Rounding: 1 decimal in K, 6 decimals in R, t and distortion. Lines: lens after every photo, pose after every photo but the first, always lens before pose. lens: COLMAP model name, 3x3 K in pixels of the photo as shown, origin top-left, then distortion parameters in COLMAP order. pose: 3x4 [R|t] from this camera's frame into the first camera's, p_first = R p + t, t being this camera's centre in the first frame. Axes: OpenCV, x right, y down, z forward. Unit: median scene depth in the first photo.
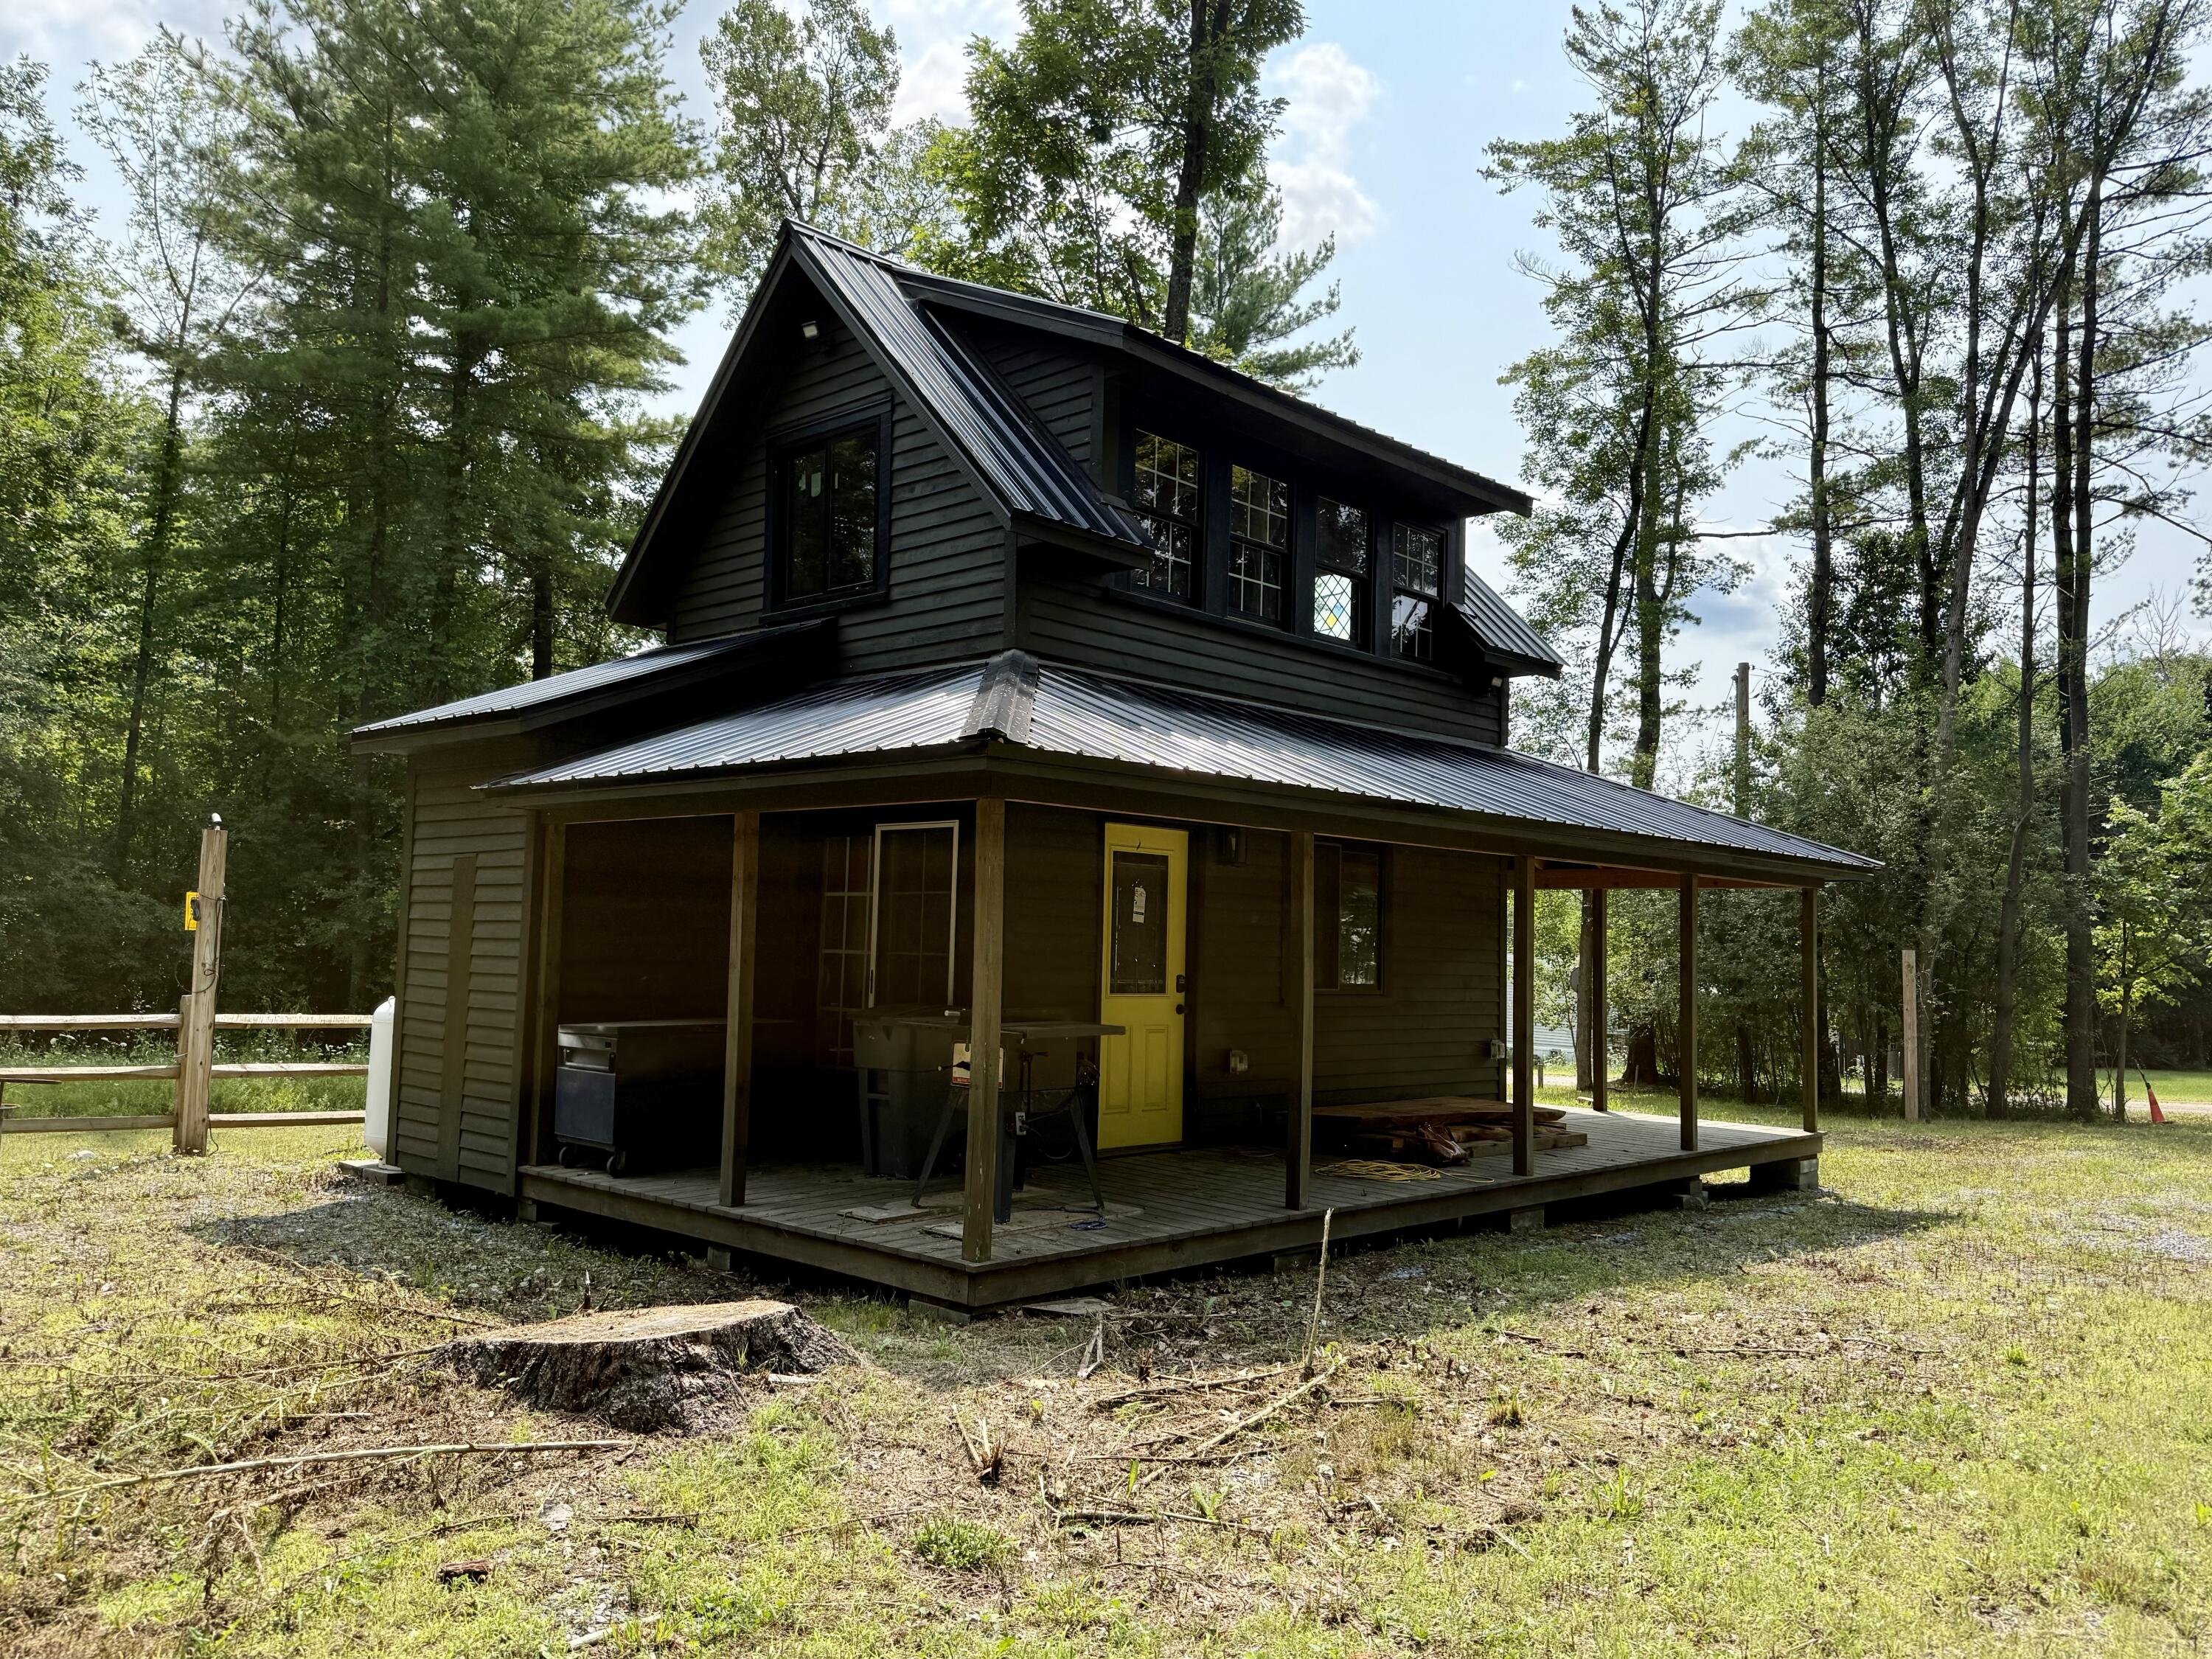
lens RADIAL K [[1669.5, 0, 1094.7], [0, 1669.5, 840.1], [0, 0, 1]] dist [0.020995, -0.026505]
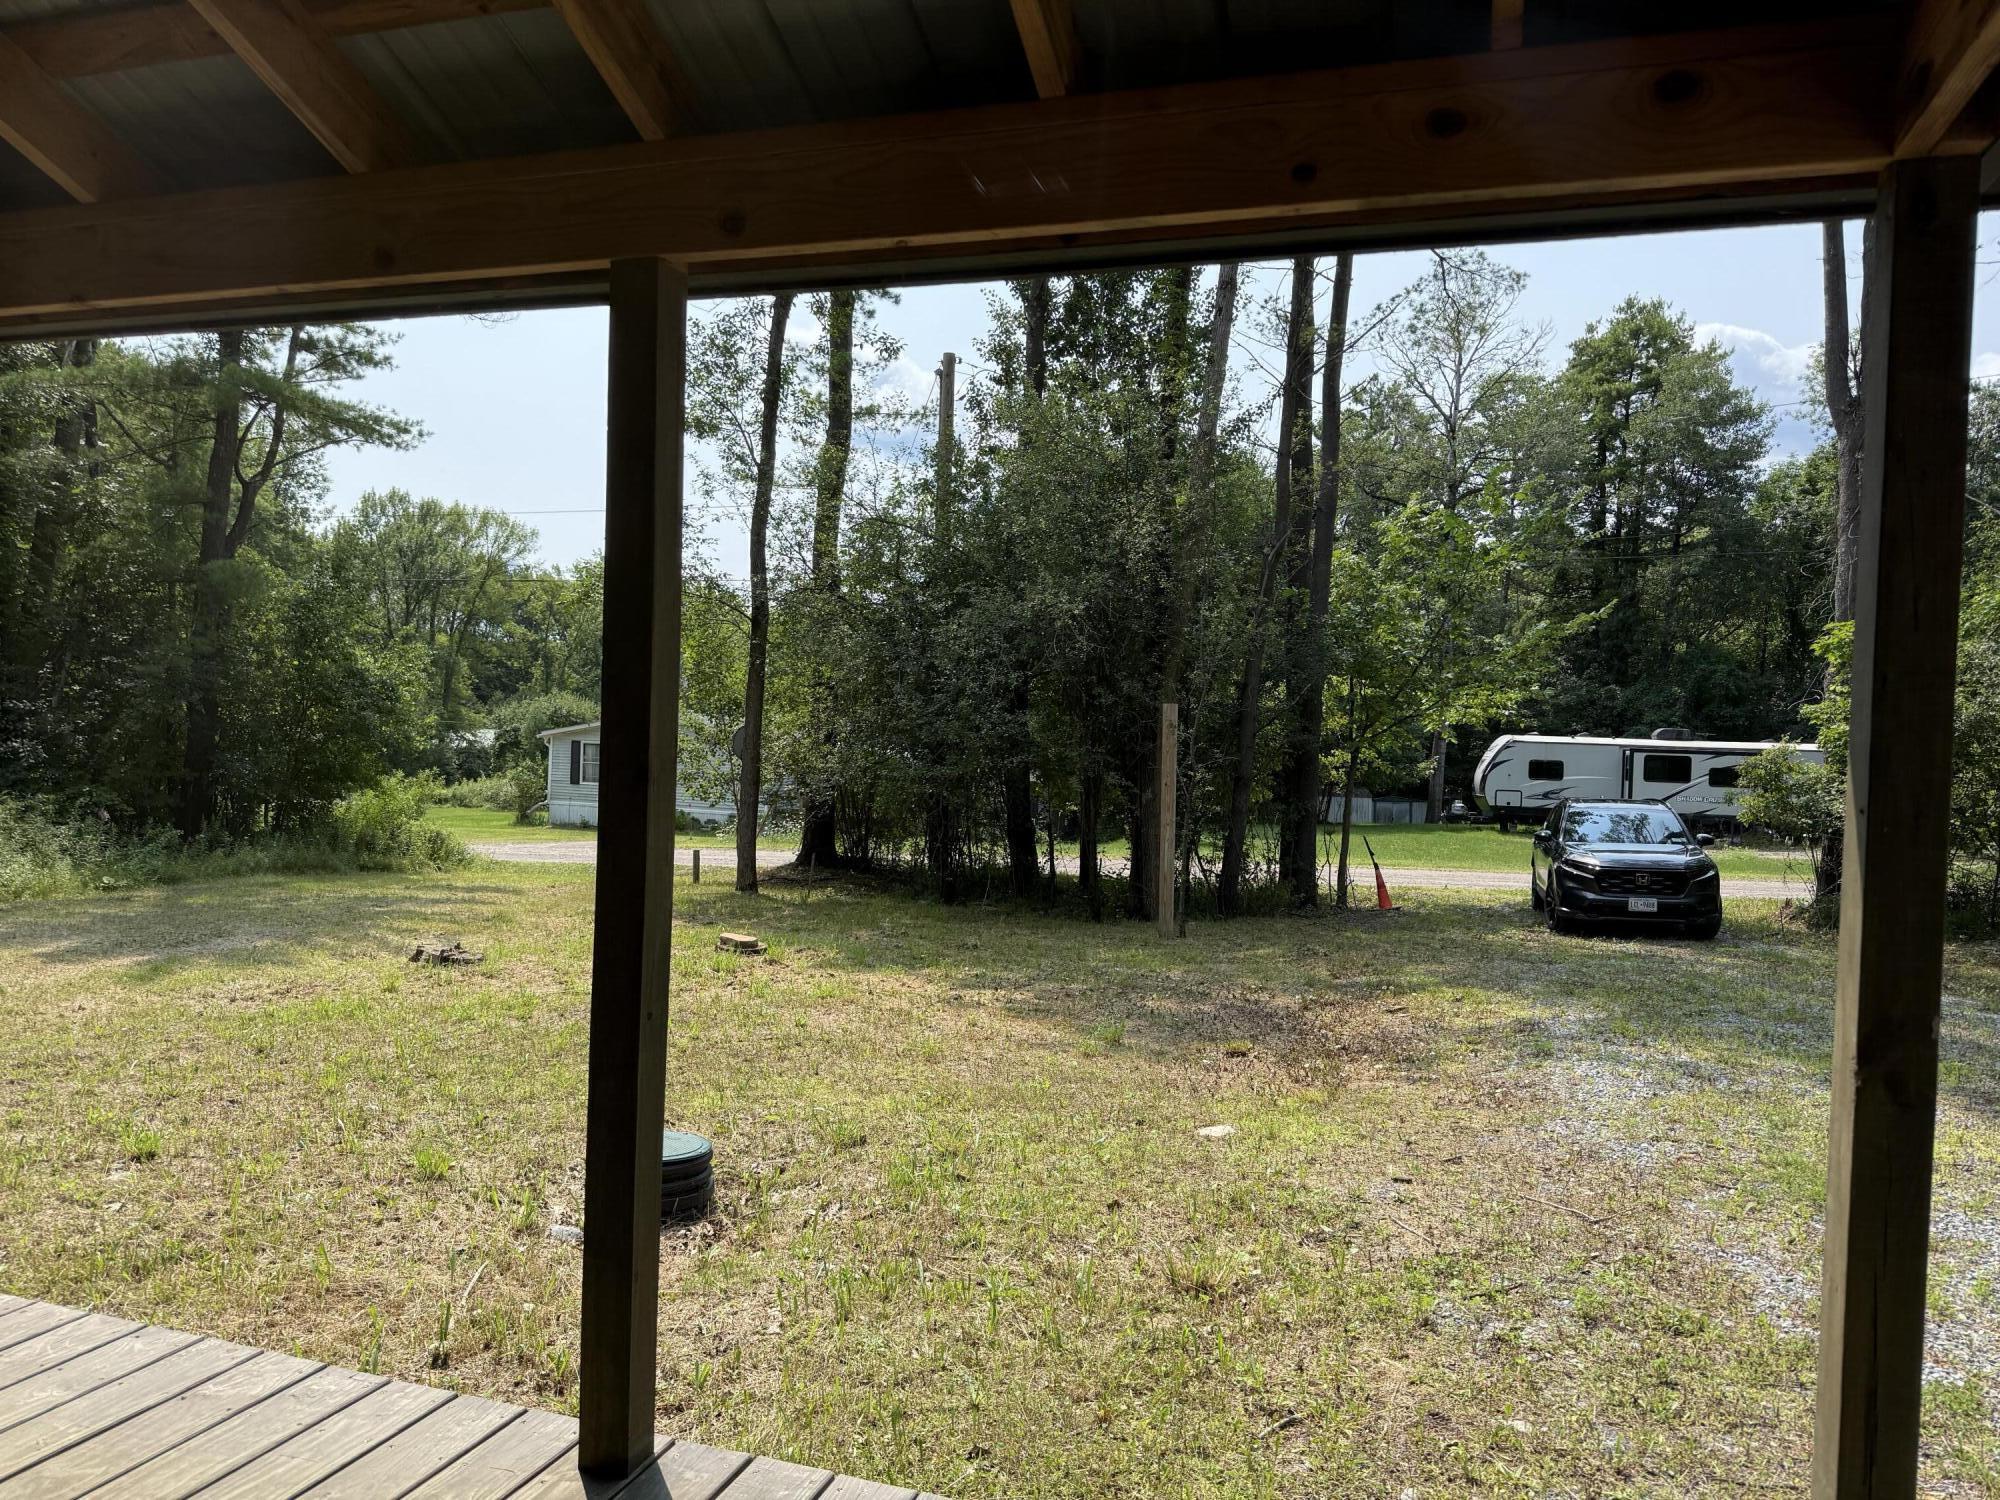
lens RADIAL K [[1401.3, 0, 995.8], [0, 1401.3, 749.3], [0, 0, 1]] dist [0.108422, -0.156598]
pose [[0.904454, -0.001466, 0.426569, 0.138557], [-0.036179, 0.996127, 0.080135, 0.035373], [-0.425034, -0.087911, 0.900898, 0.427827]]
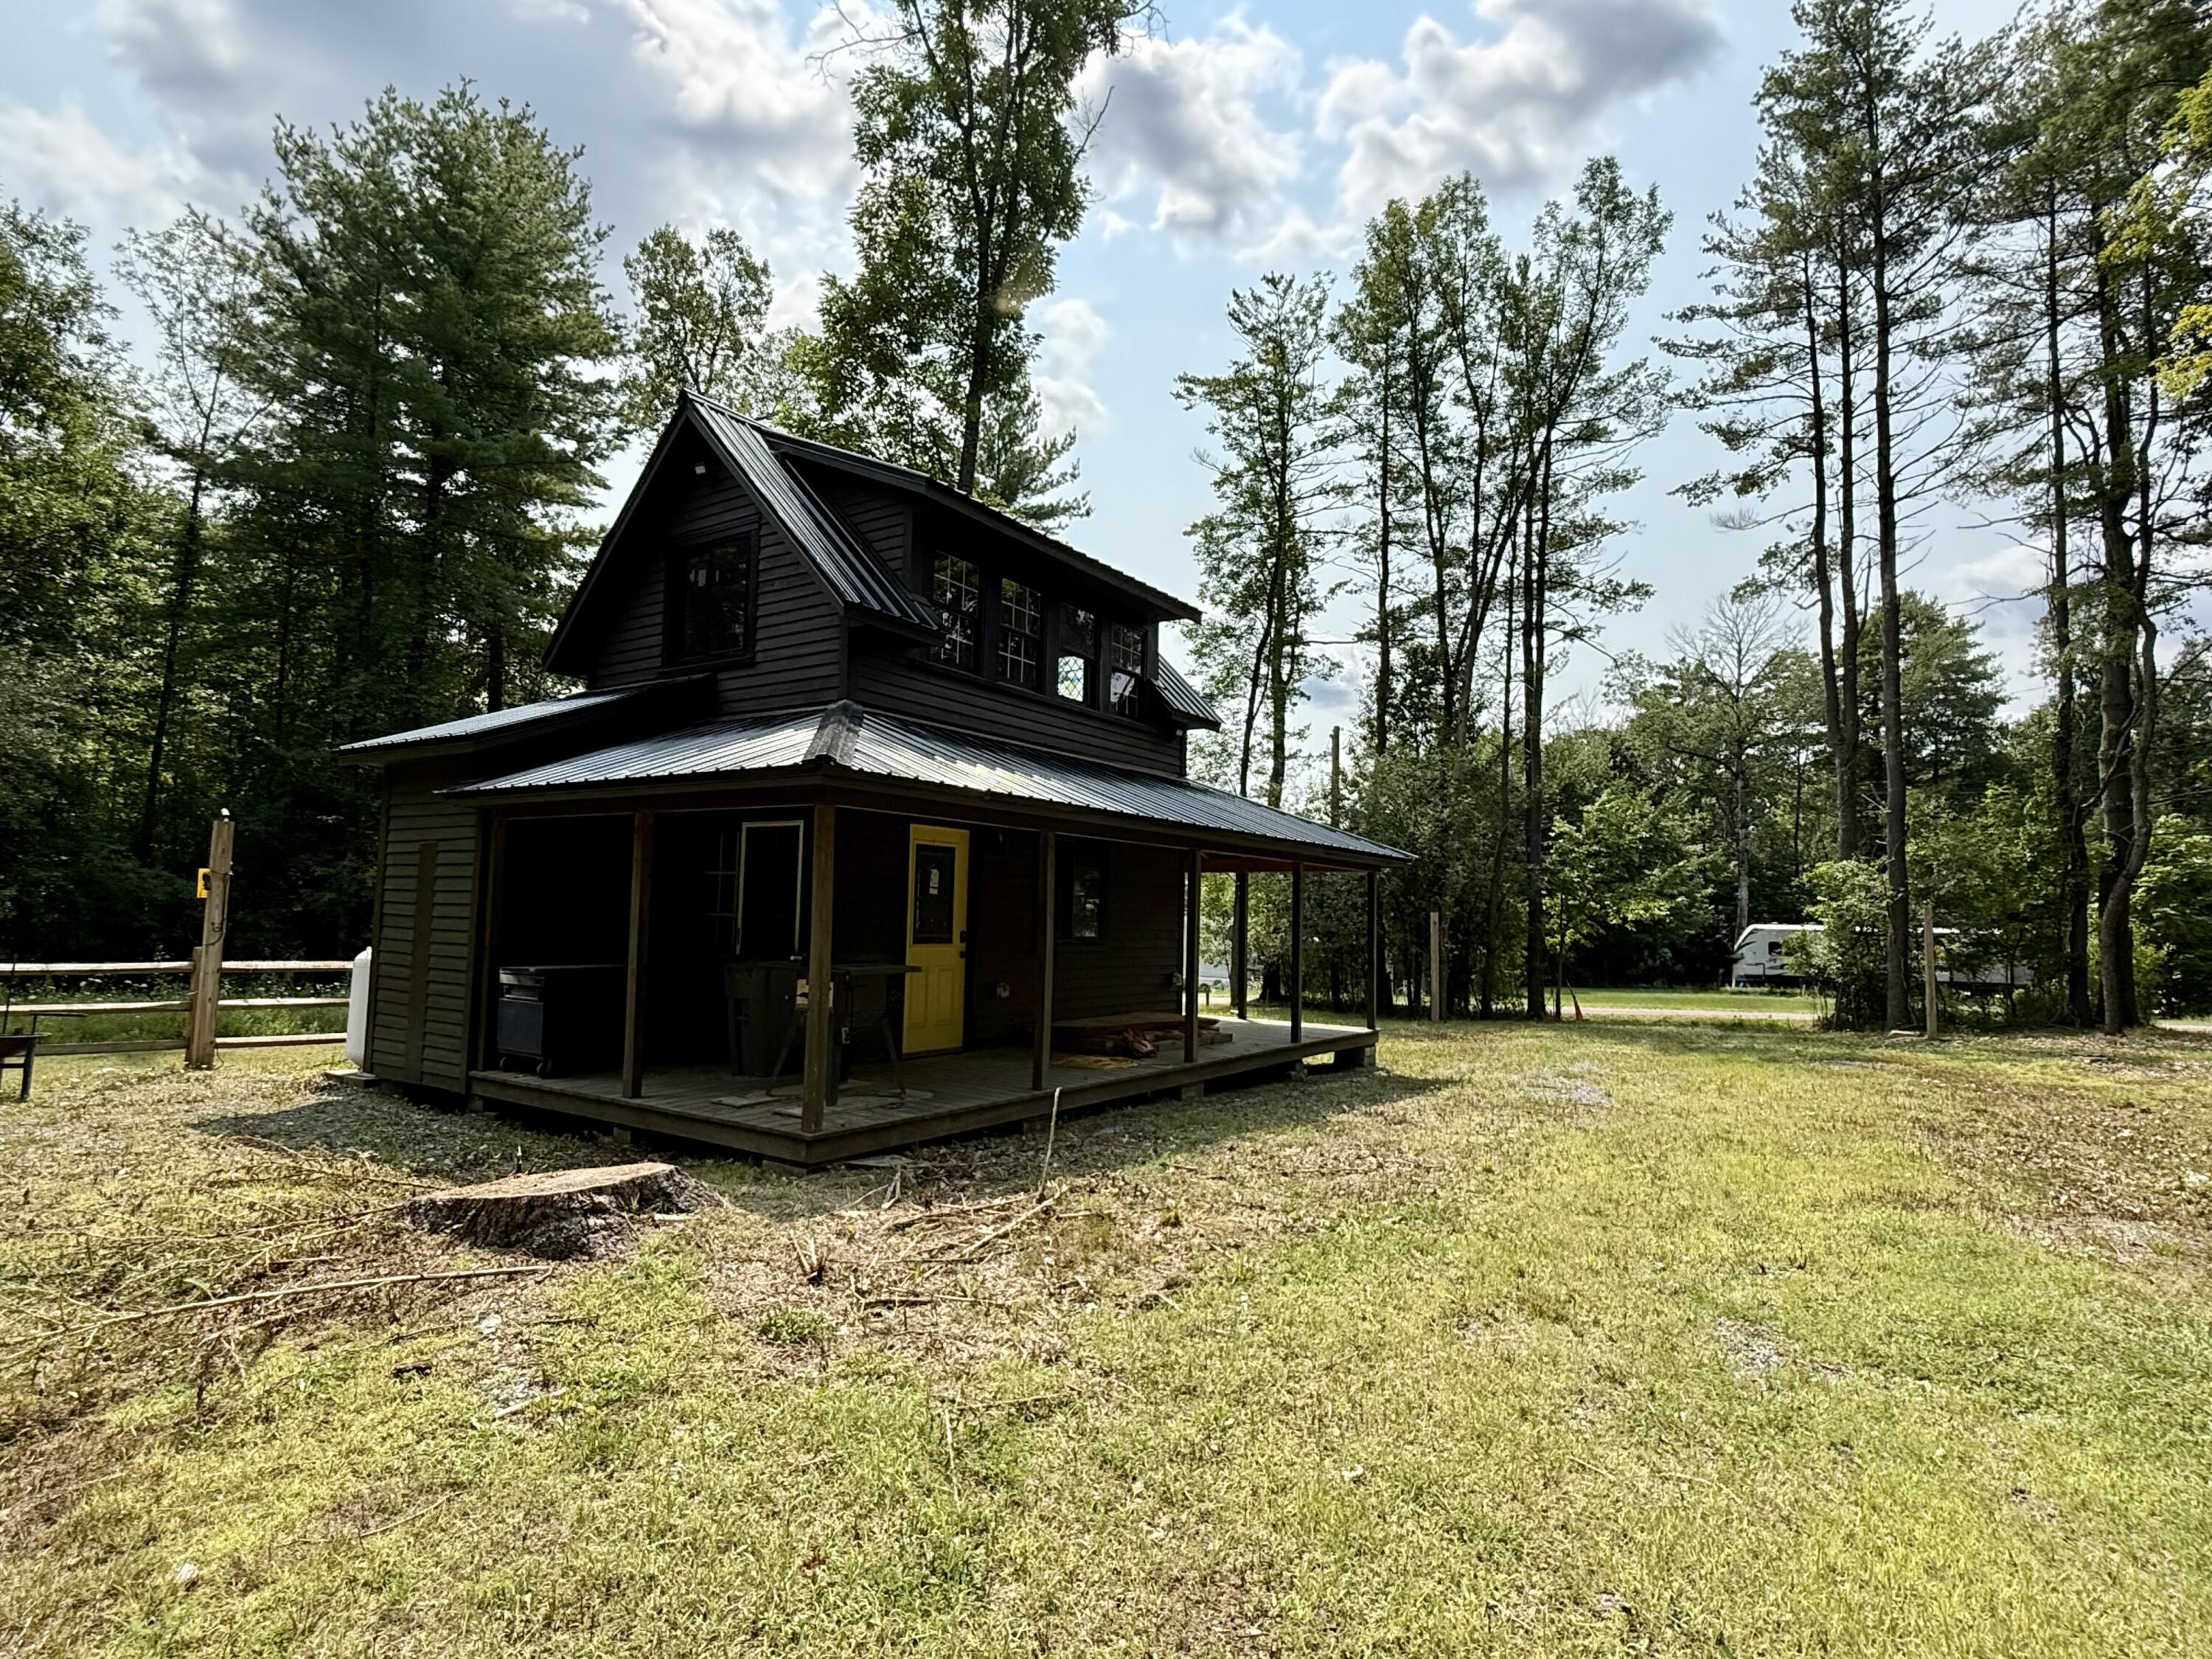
lens RADIAL K [[1146.1, 0, 1105.6], [0, 1146.1, 834.2], [0, 0, 1]] dist [0.000751, 0.000141]
pose [[0.985486, 0.010602, 0.169426, 0.001810], [-0.009995, 0.999940, -0.004435, 0.000515], [-0.169462, 0.002678, 0.985533, -0.001163]]
